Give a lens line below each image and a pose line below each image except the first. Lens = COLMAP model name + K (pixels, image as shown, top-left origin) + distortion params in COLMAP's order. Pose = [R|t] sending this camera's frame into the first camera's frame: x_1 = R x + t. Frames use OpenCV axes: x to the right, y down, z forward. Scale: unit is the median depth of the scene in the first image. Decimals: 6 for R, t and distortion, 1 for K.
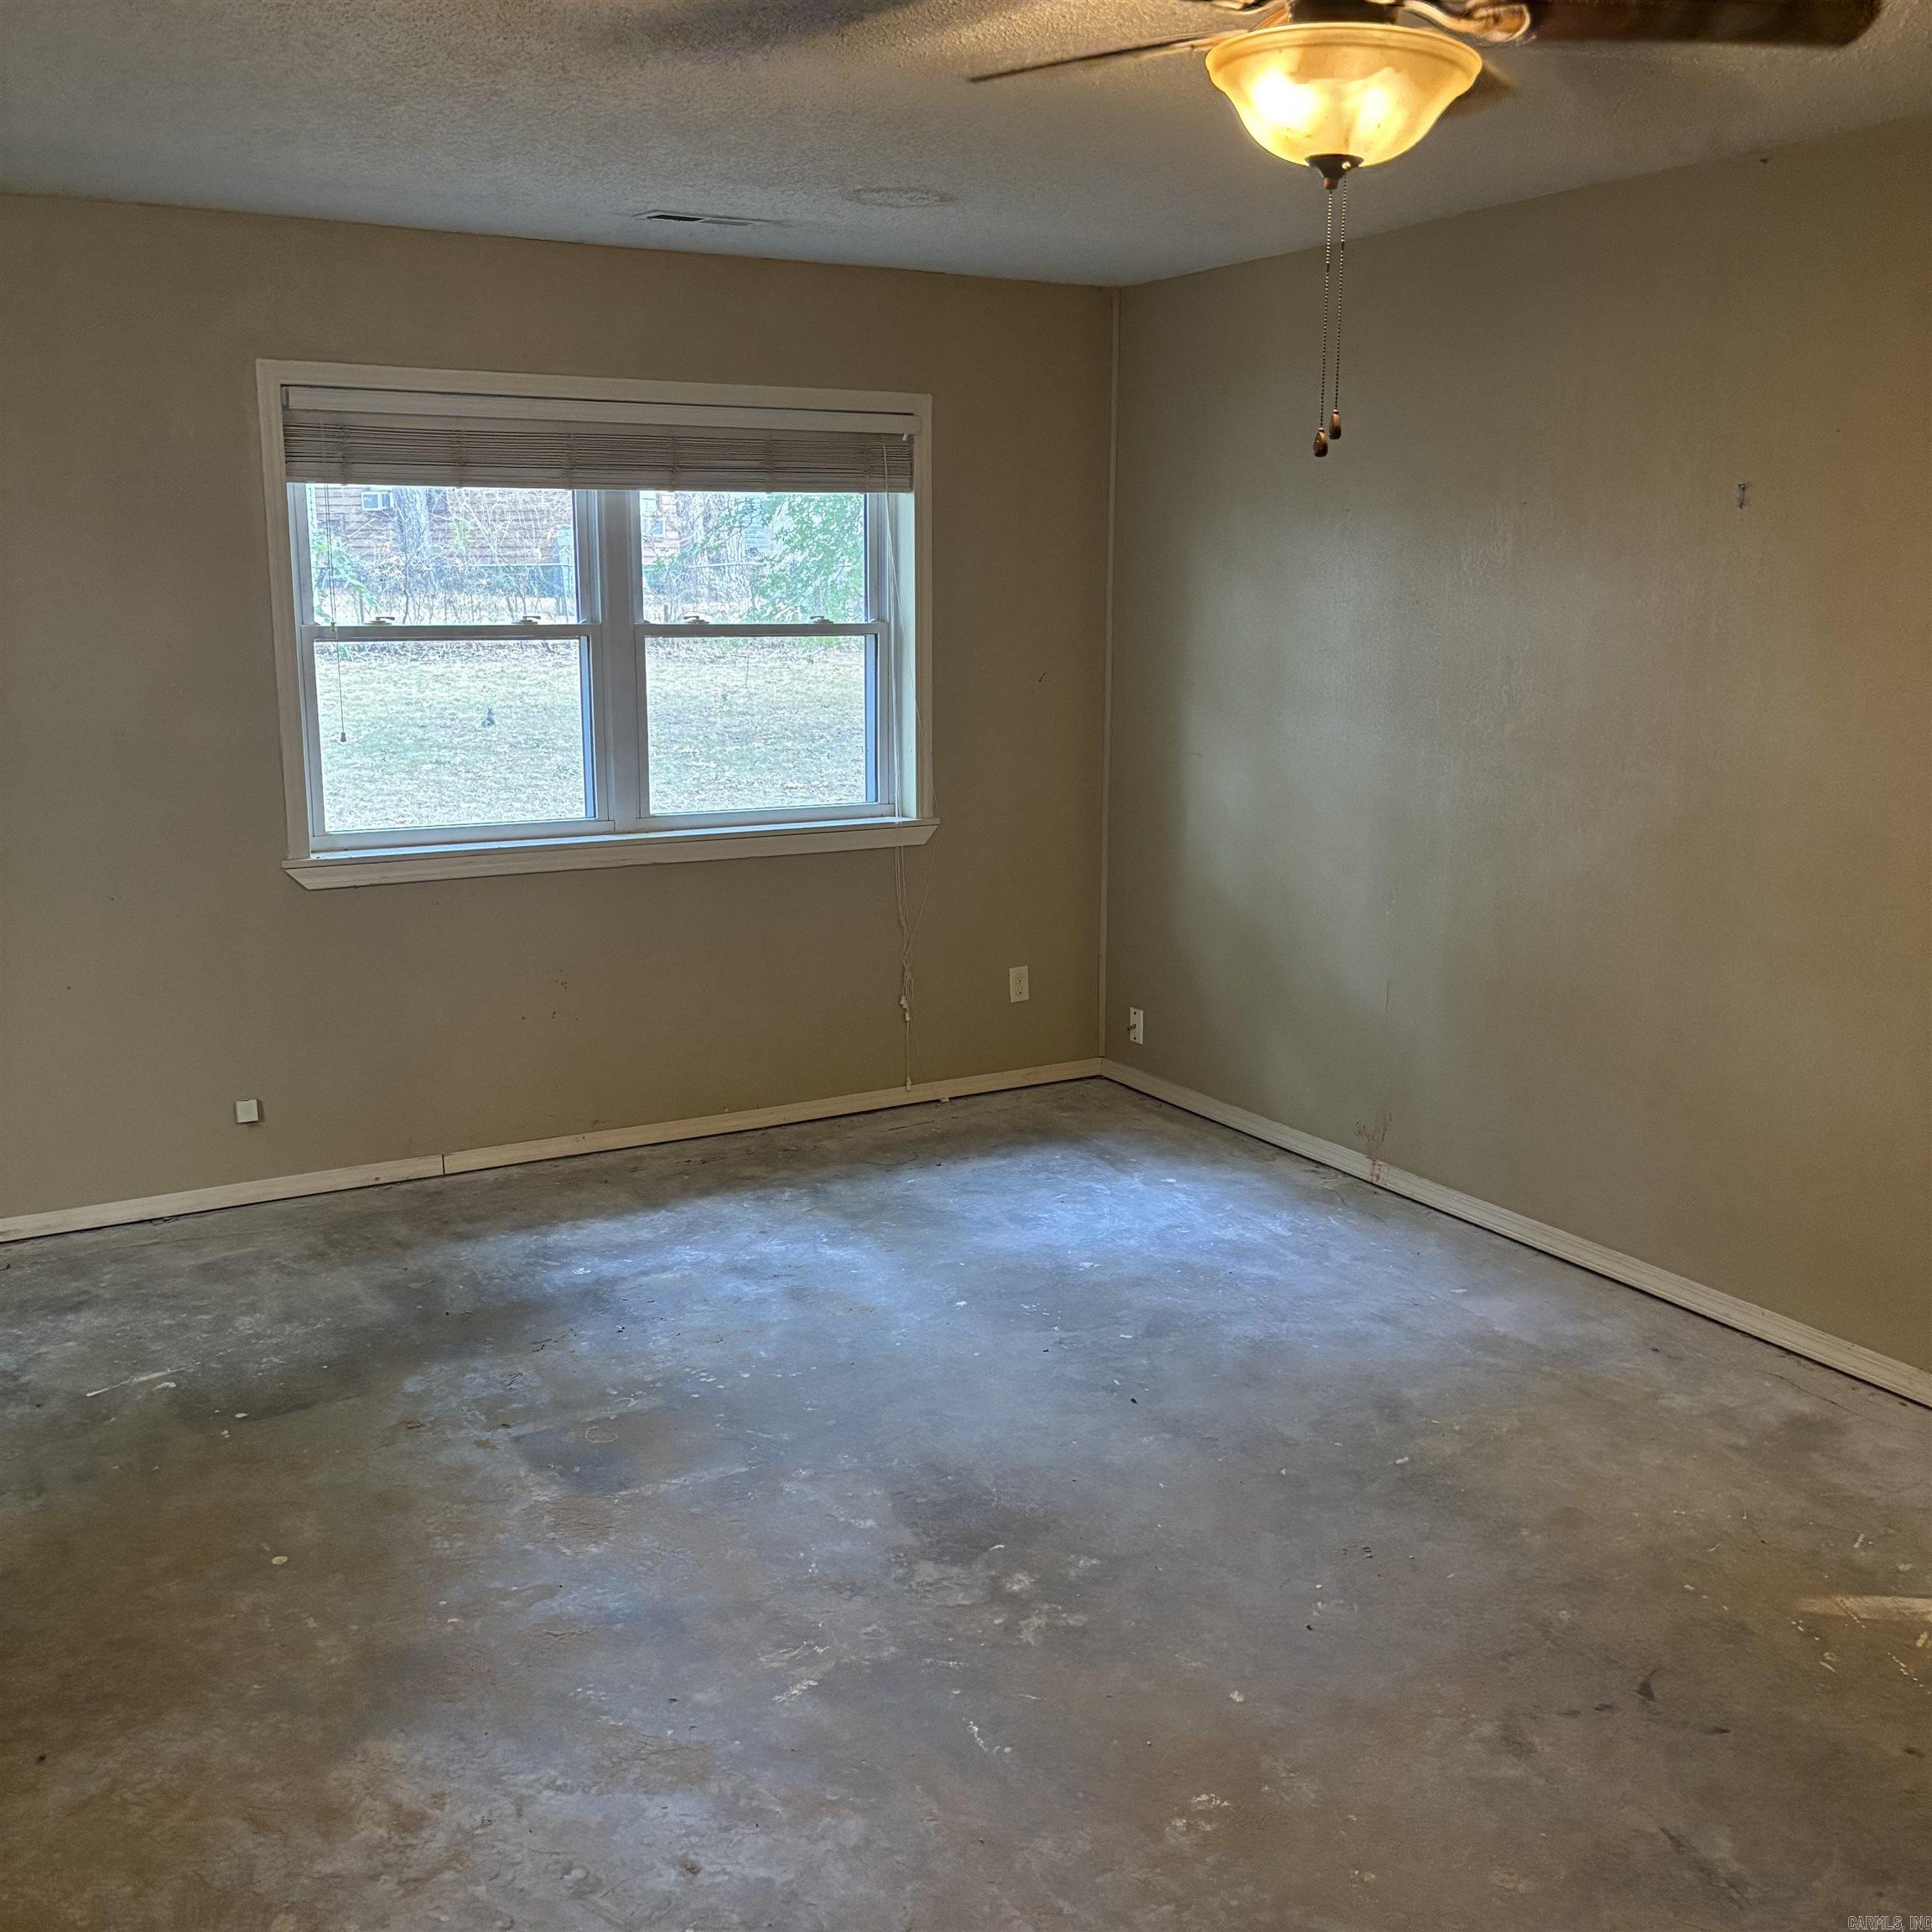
lens RADIAL K [[1930.9, 0, 1021.3], [0, 1930.9, 998.6], [0, 0, 1]] dist [0.102735, -0.223852]
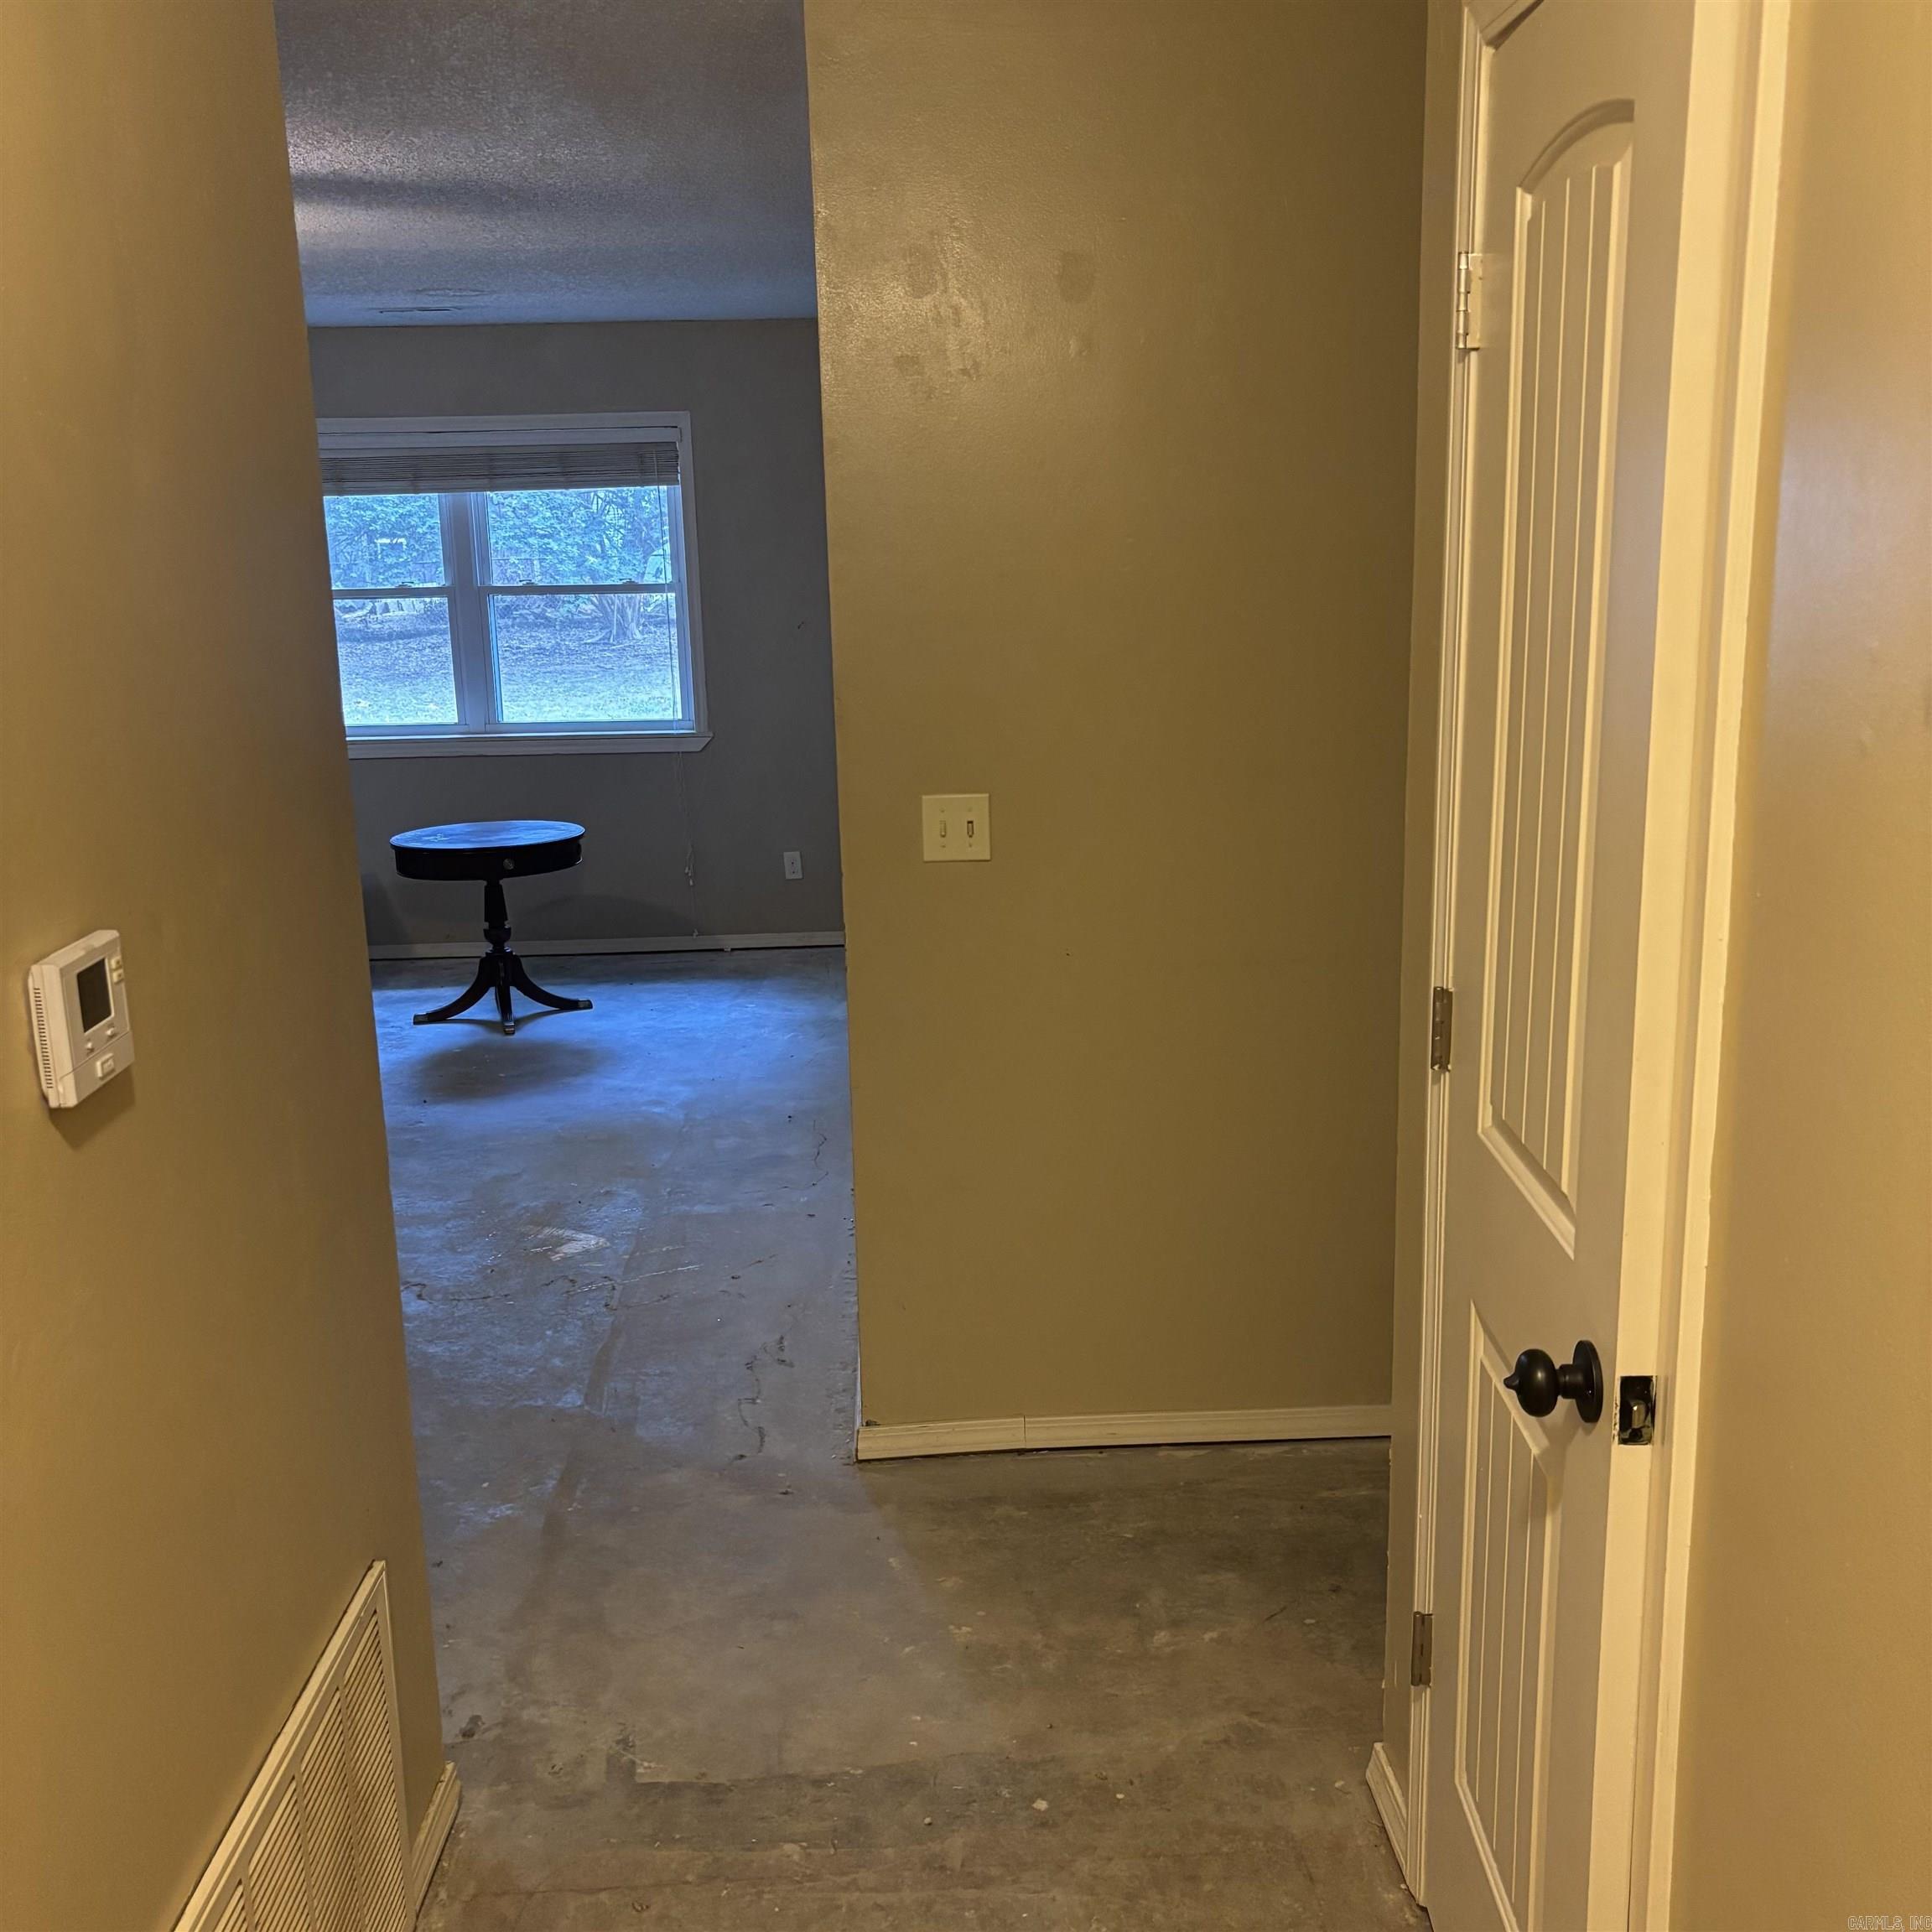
lens RADIAL K [[1969.5, 0, 984.3], [0, 1969.5, 973.4], [0, 0, 1]] dist [0.108279, -0.232727]
pose [[0.884021, 0.074760, -0.461430, 0.889966], [-0.076022, 0.996980, 0.015884, 0.041776], [0.461224, 0.021037, 0.887034, -0.121568]]
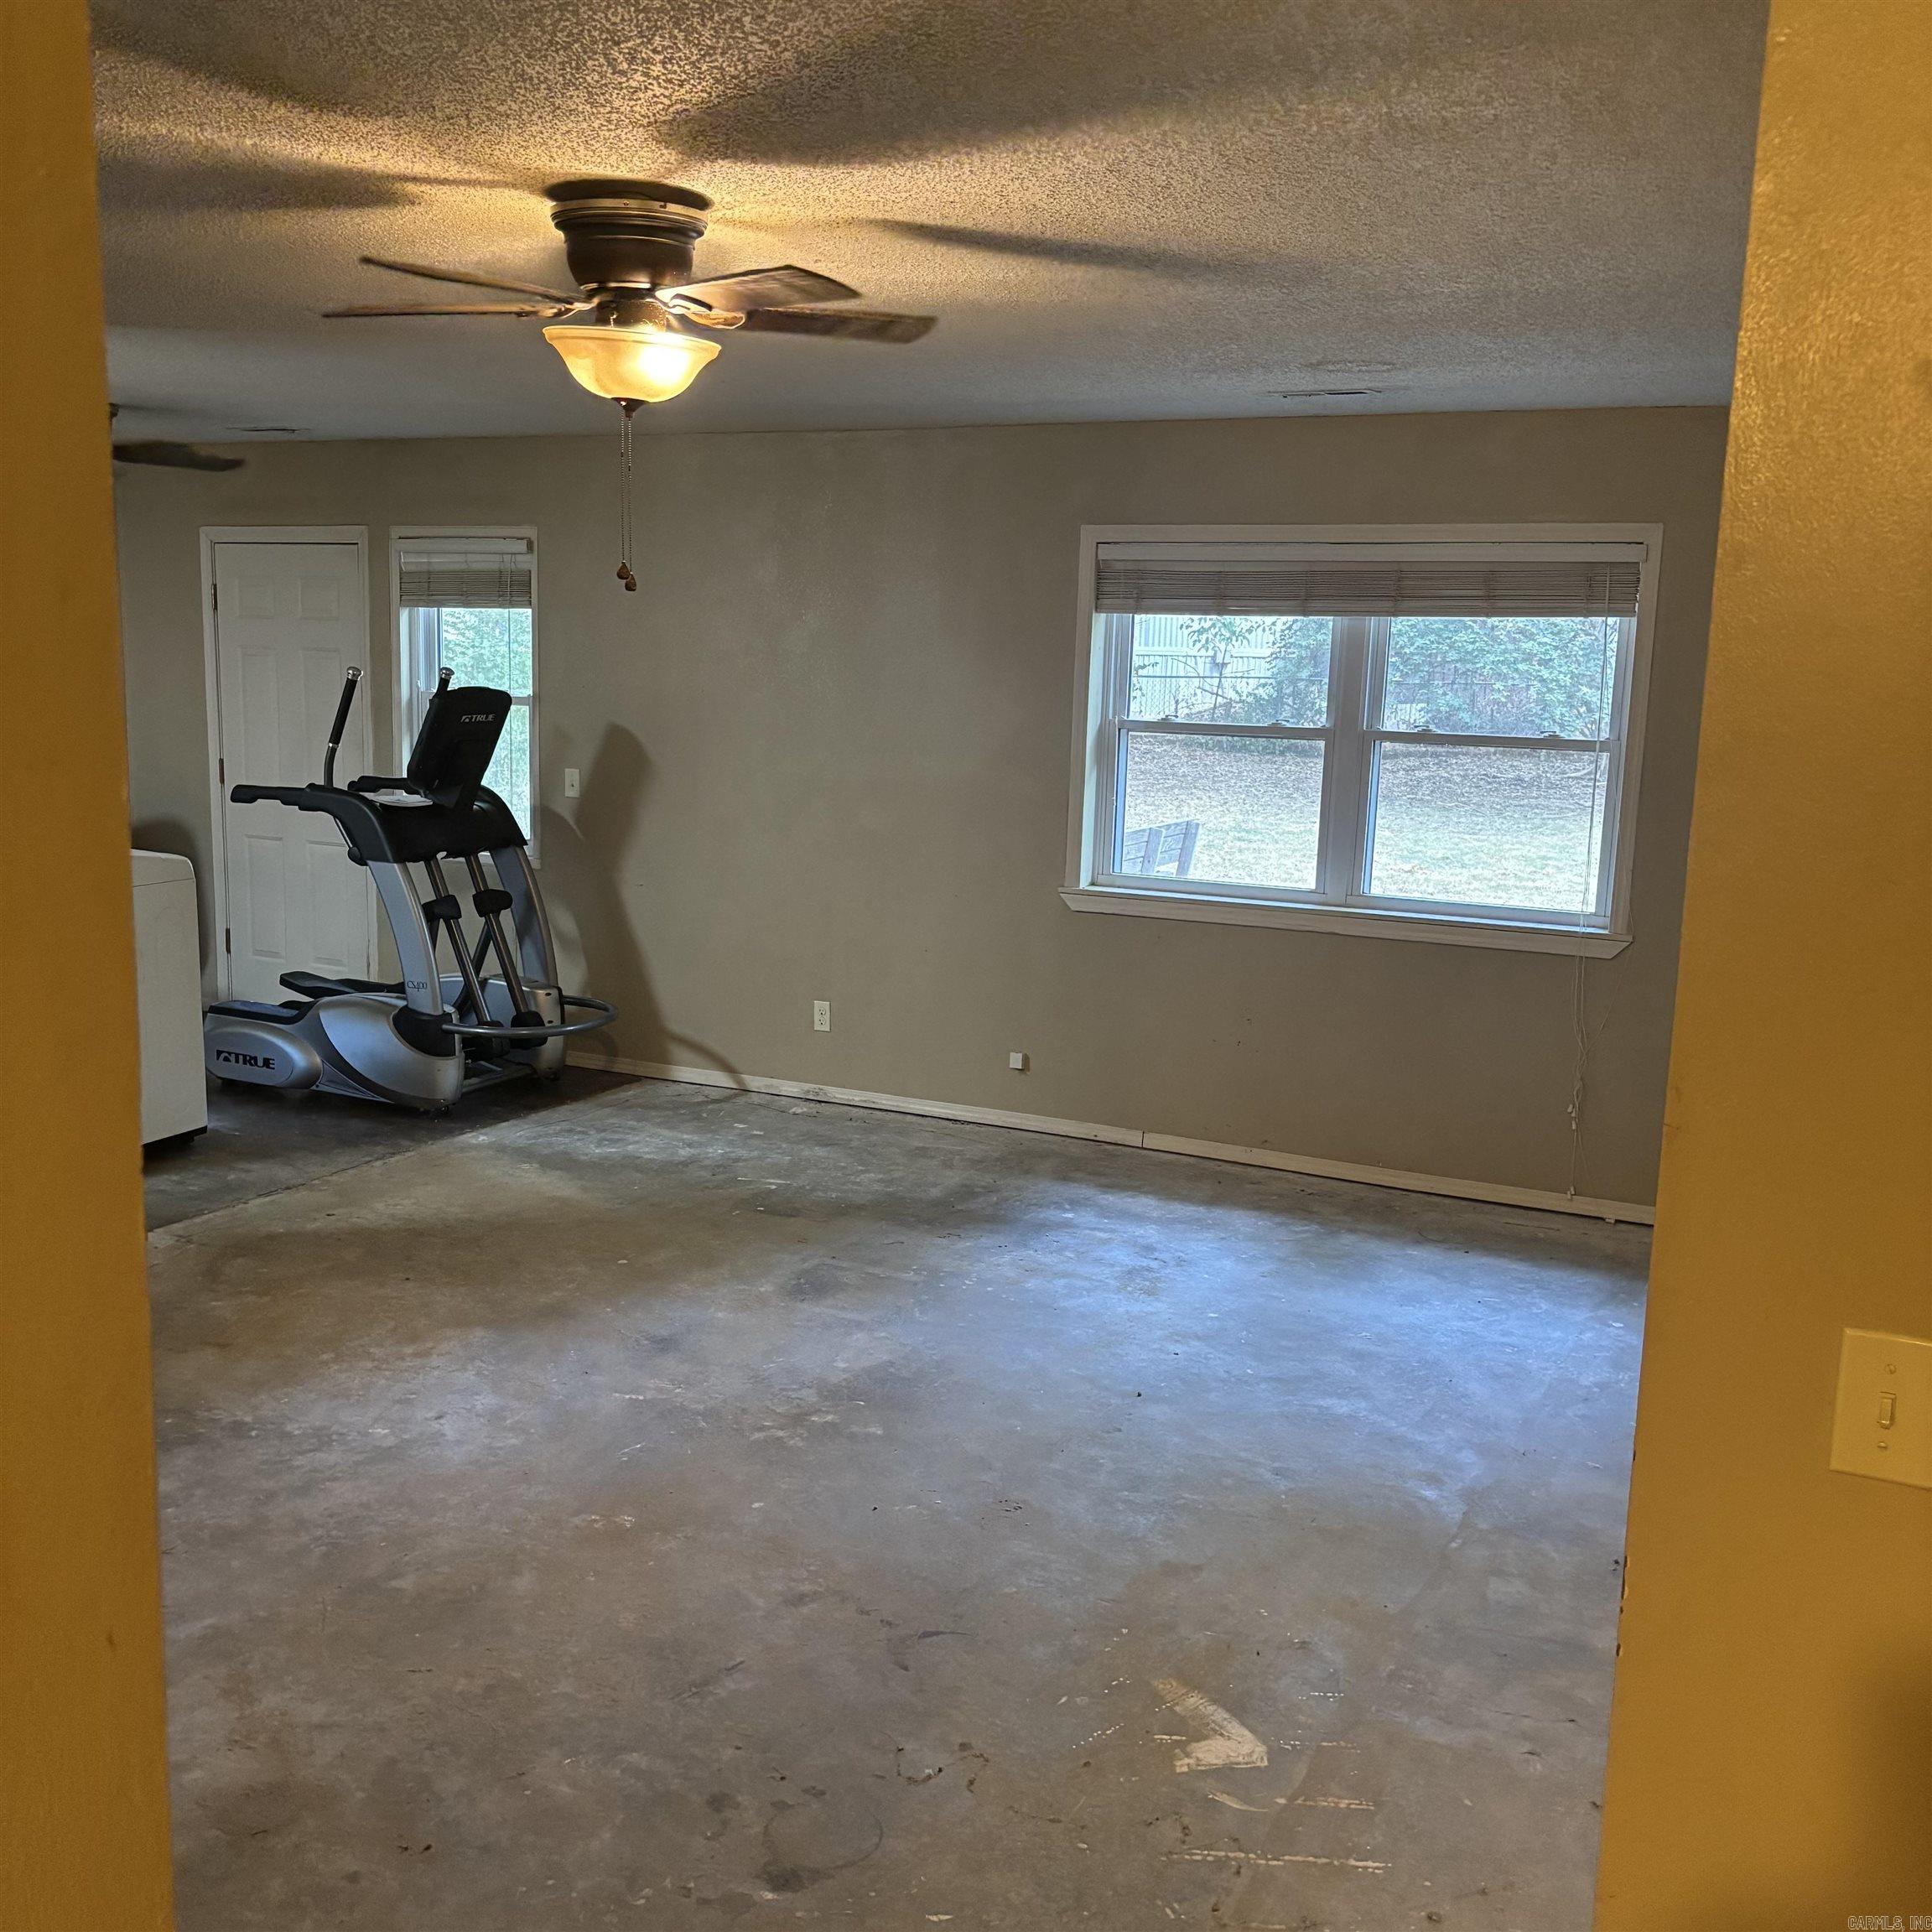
lens RADIAL K [[1969.5, 0, 984.3], [0, 1969.5, 973.4], [0, 0, 1]] dist [0.108279, -0.232727]
pose [[0.555608, 0.148152, -0.818139, 0.726236], [-0.215871, 0.975957, 0.030130, -0.039421], [0.802932, 0.159872, 0.574231, 0.171881]]
